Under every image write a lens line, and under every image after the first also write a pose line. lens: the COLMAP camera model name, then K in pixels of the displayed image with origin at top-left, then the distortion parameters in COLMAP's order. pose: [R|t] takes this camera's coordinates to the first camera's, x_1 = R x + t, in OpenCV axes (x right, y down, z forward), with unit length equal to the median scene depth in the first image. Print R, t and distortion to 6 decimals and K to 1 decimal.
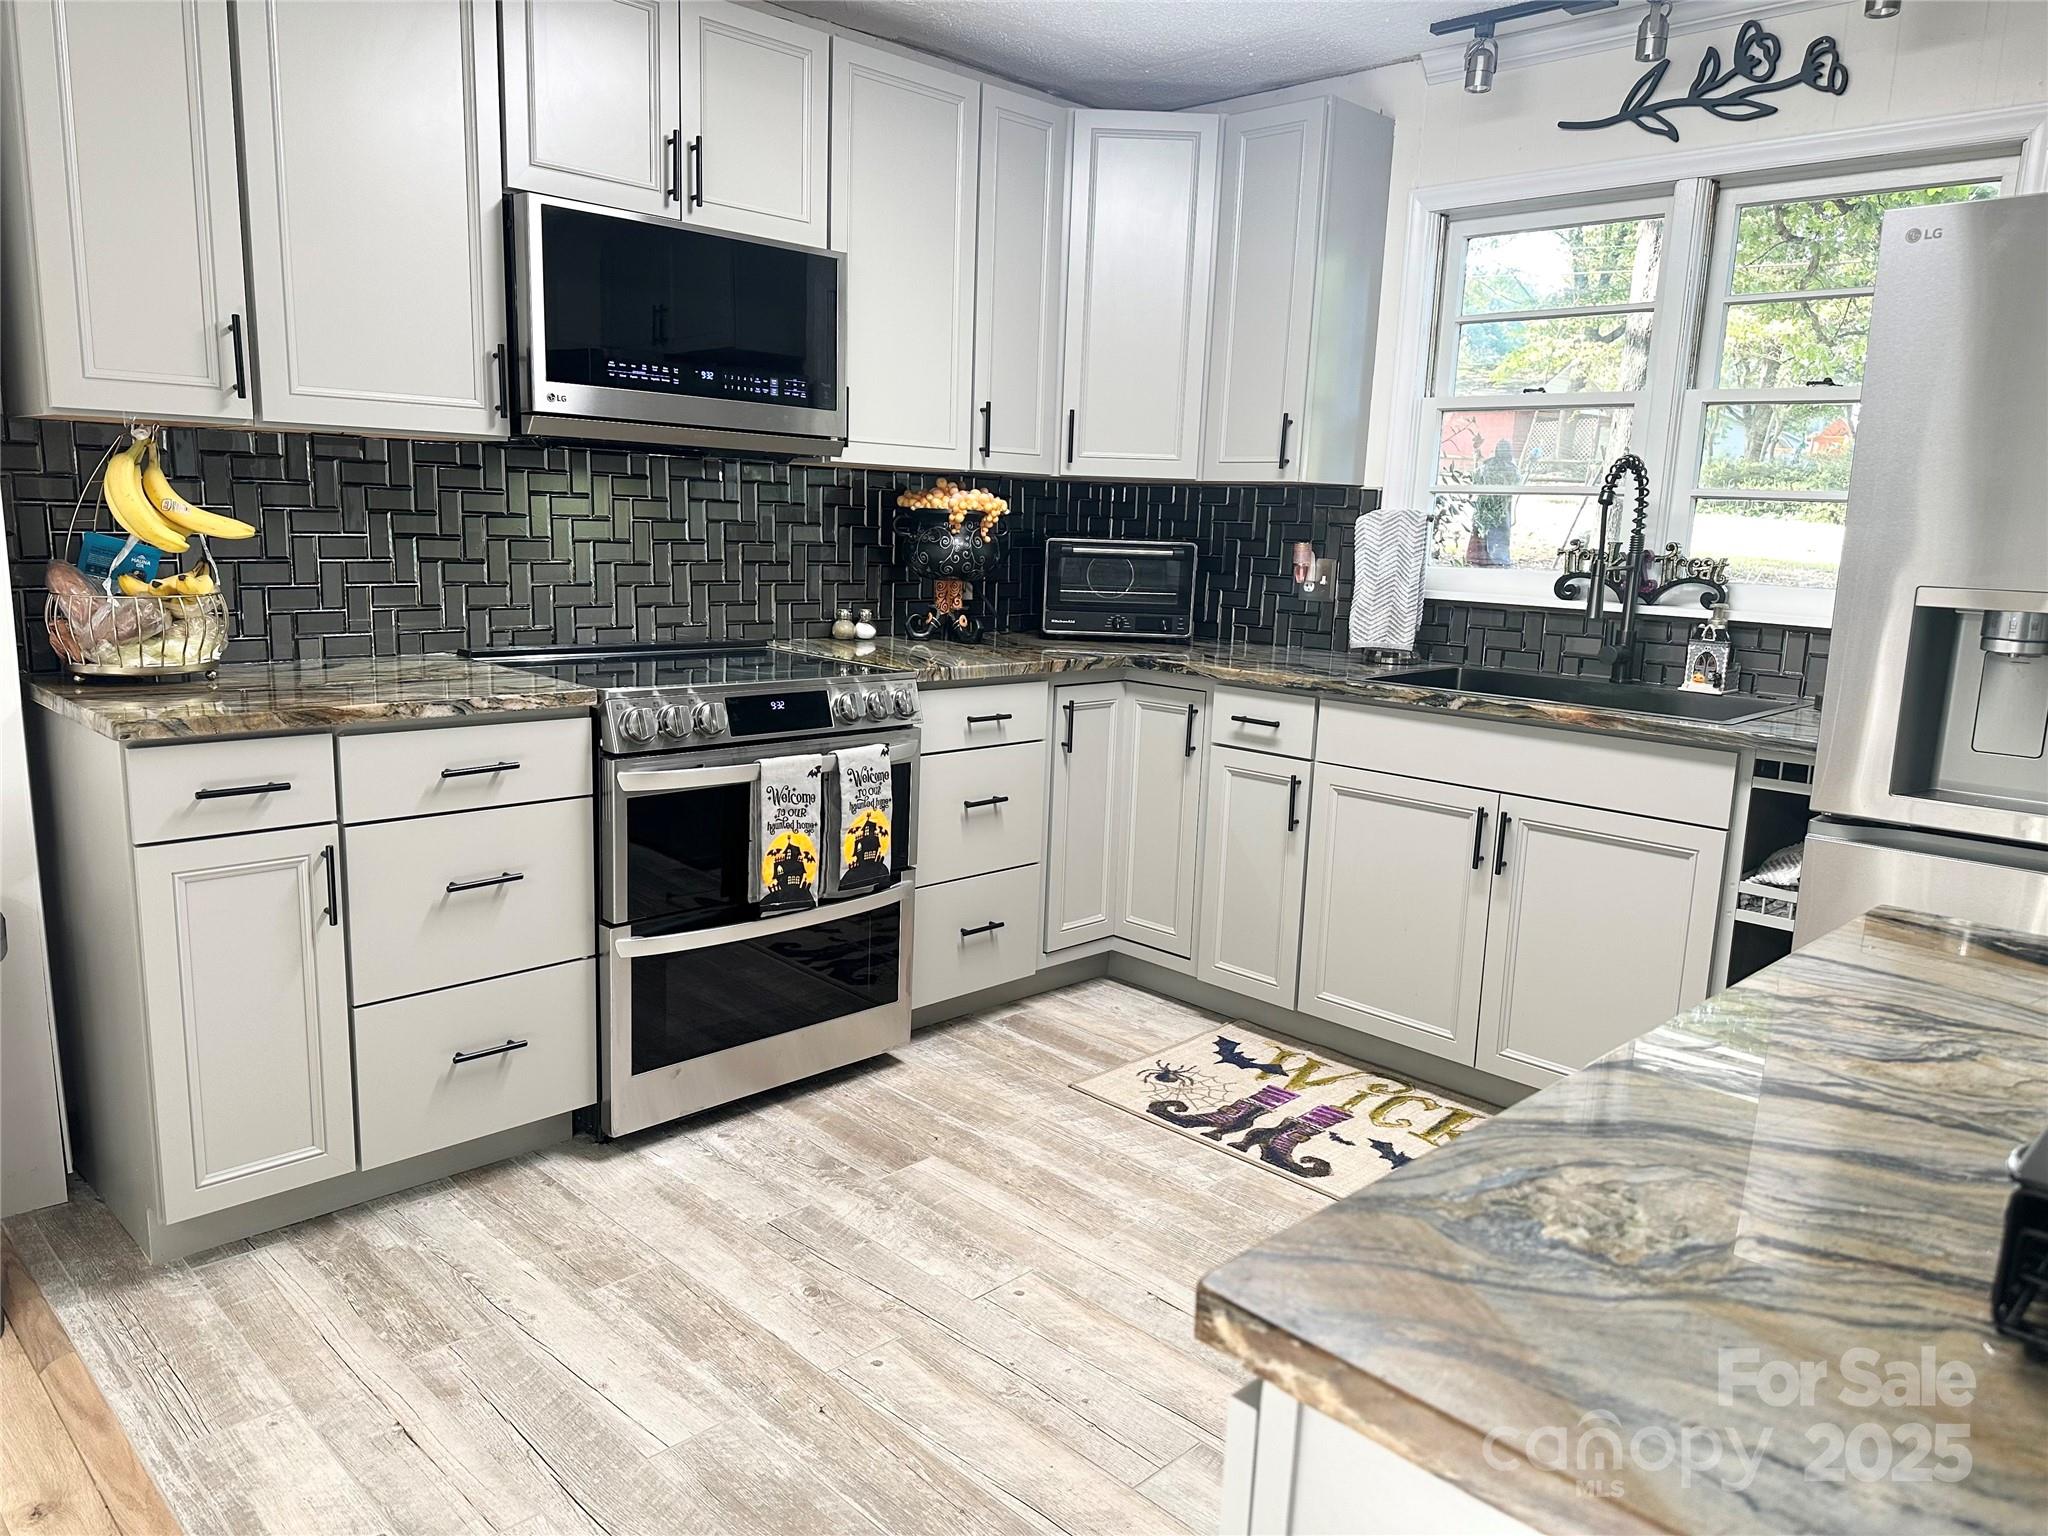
lens RADIAL K [[1433.8, 0, 1023.5], [0, 1433.8, 778.5], [0, 0, 1]] dist [0.054673, -0.009786]
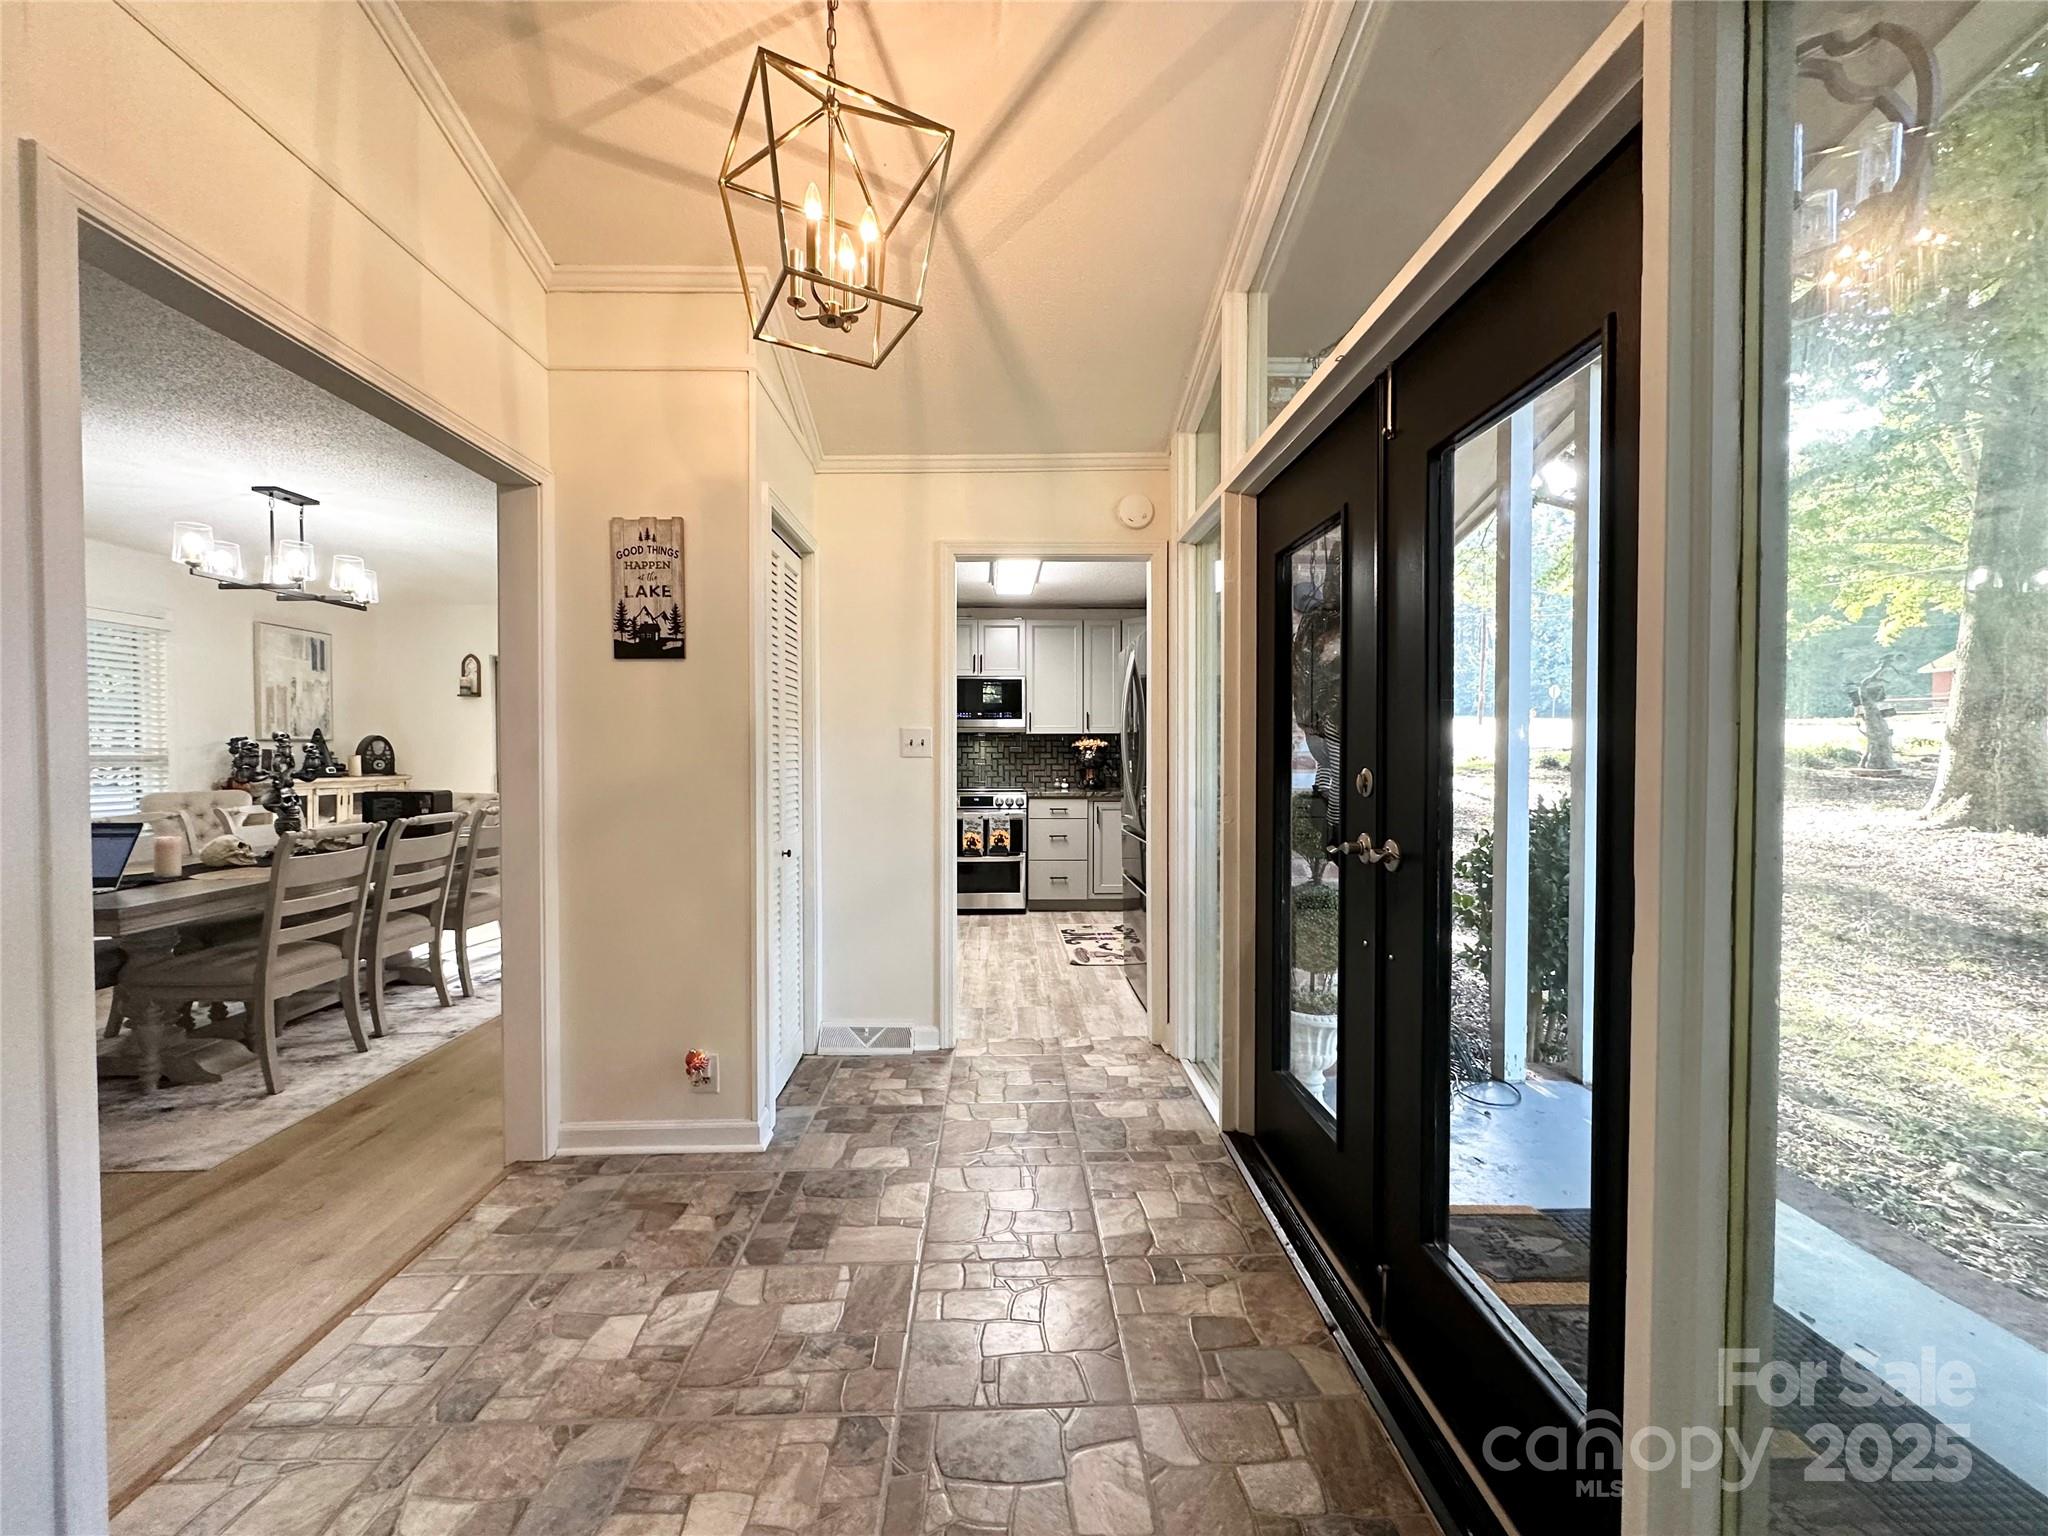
lens RADIAL K [[814.2, 0, 1022.9], [0, 814.2, 771.8], [0, 0, 1]] dist [-0.004324, -0.000027]
pose [[0.722959, -0.024195, -0.690467, 1.290633], [-0.100965, 0.984958, -0.140230, 0.151484], [0.683473, 0.171094, 0.709641, -0.391913]]
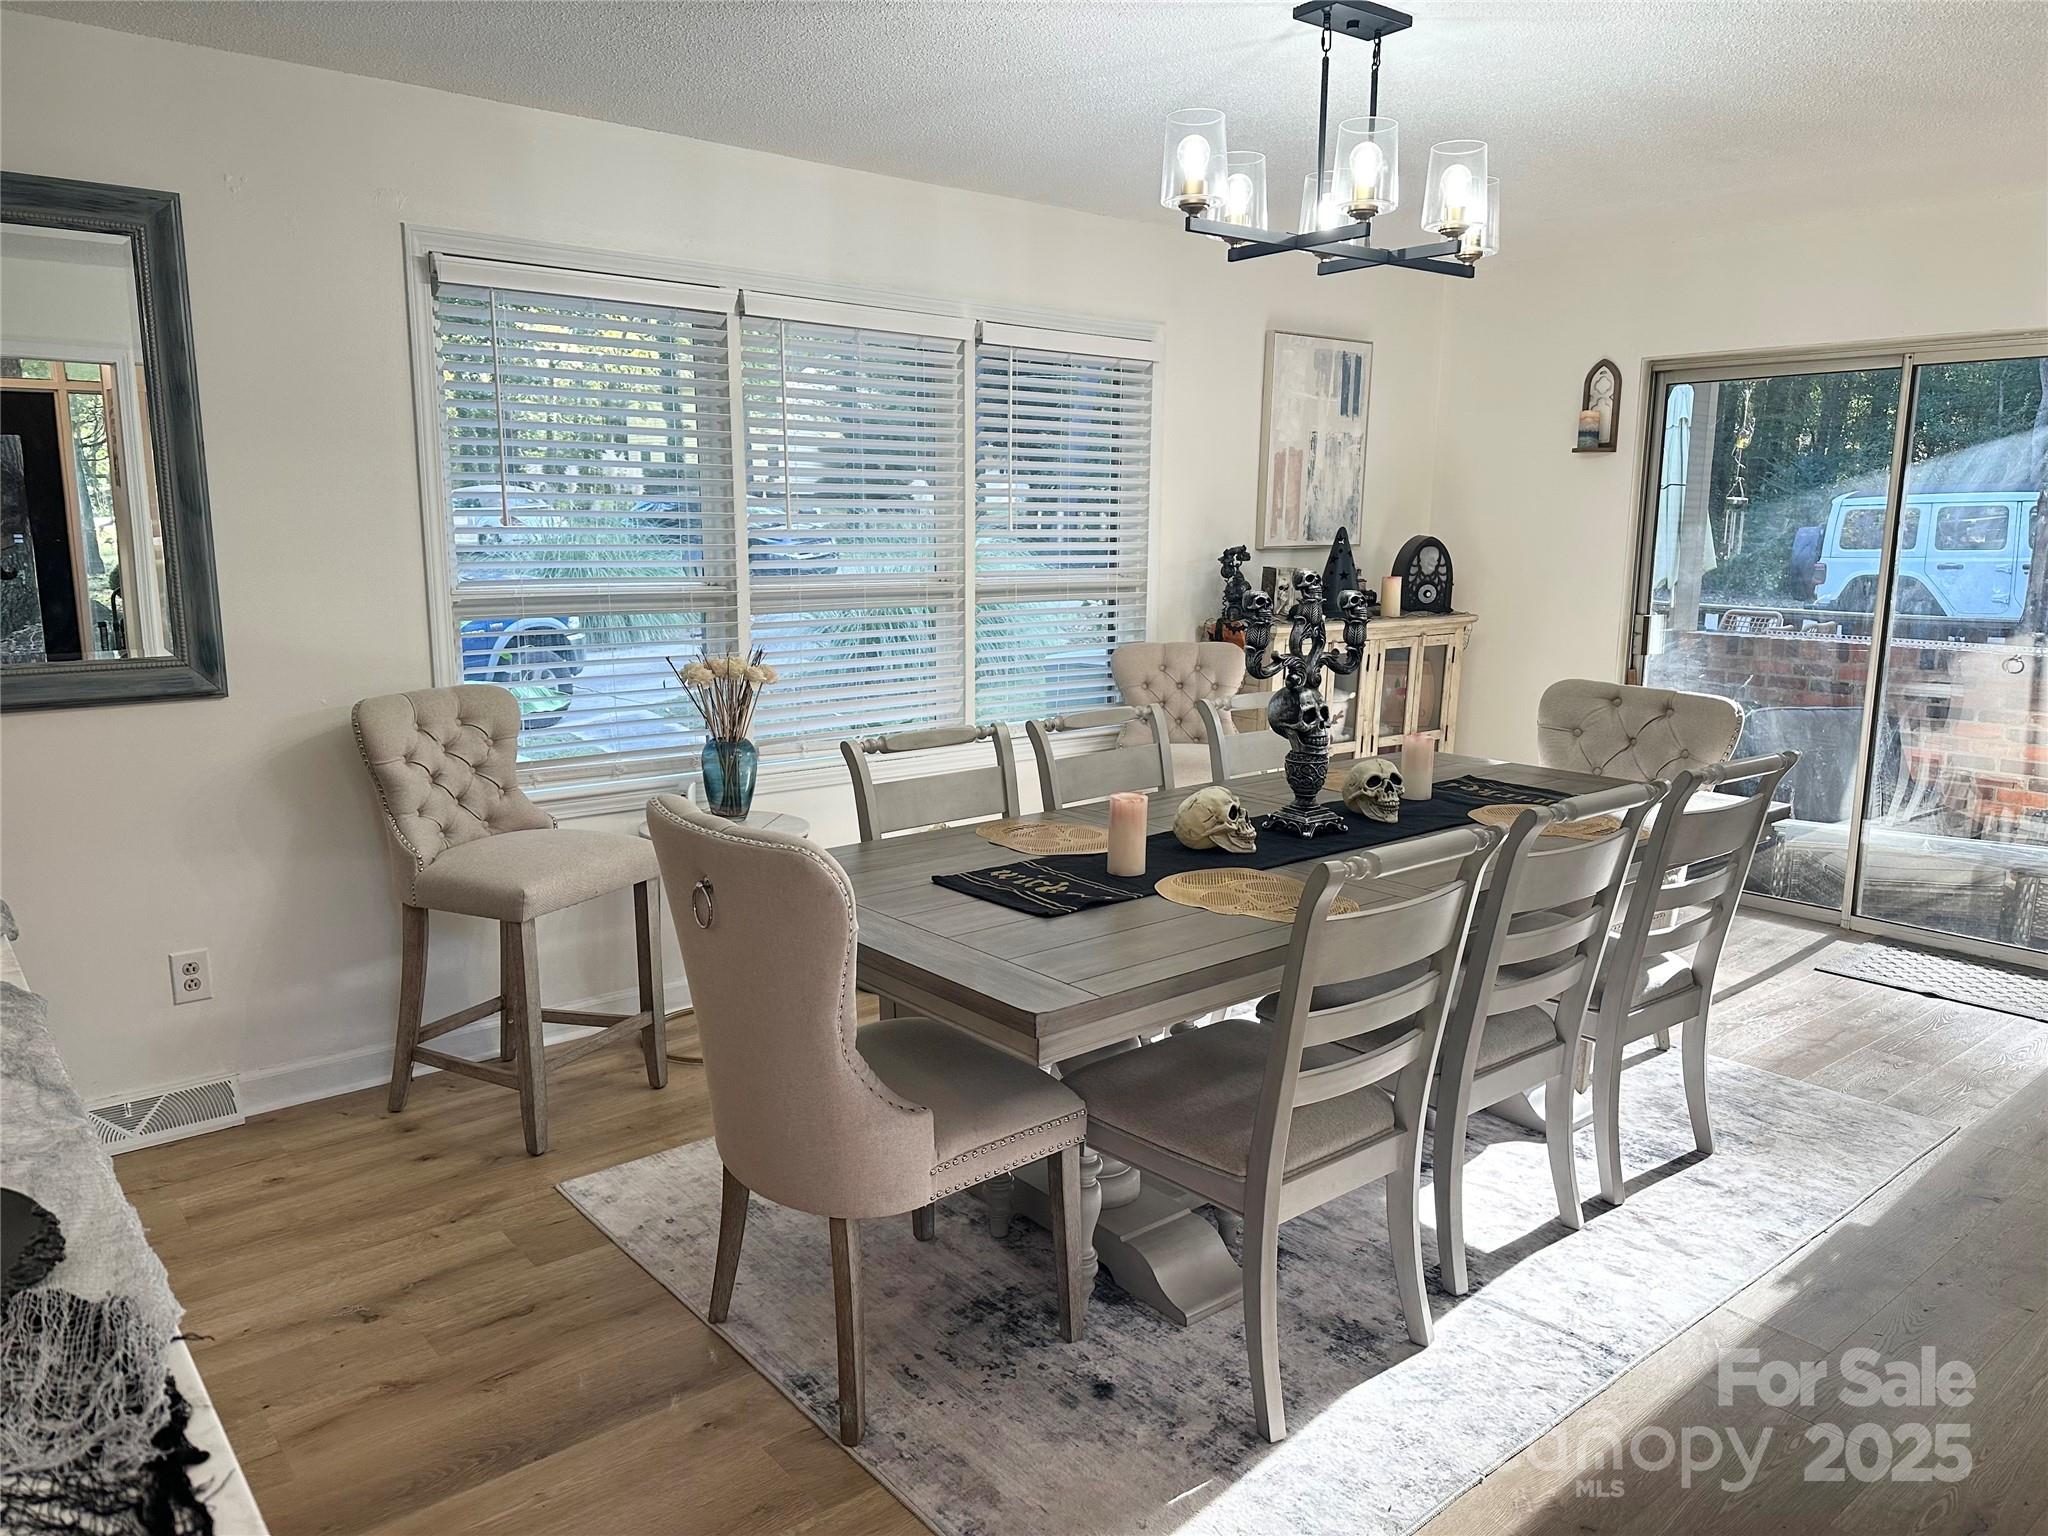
lens RADIAL K [[1433.8, 0, 1024.4], [0, 1433.8, 796.3], [0, 0, 1]] dist [0.054673, -0.009786]
pose [[-0.095196, 0.149531, -0.984164, 0.685572], [-0.197541, 0.966154, 0.165903, 0.059701], [0.975662, 0.210206, -0.062436, -0.397178]]
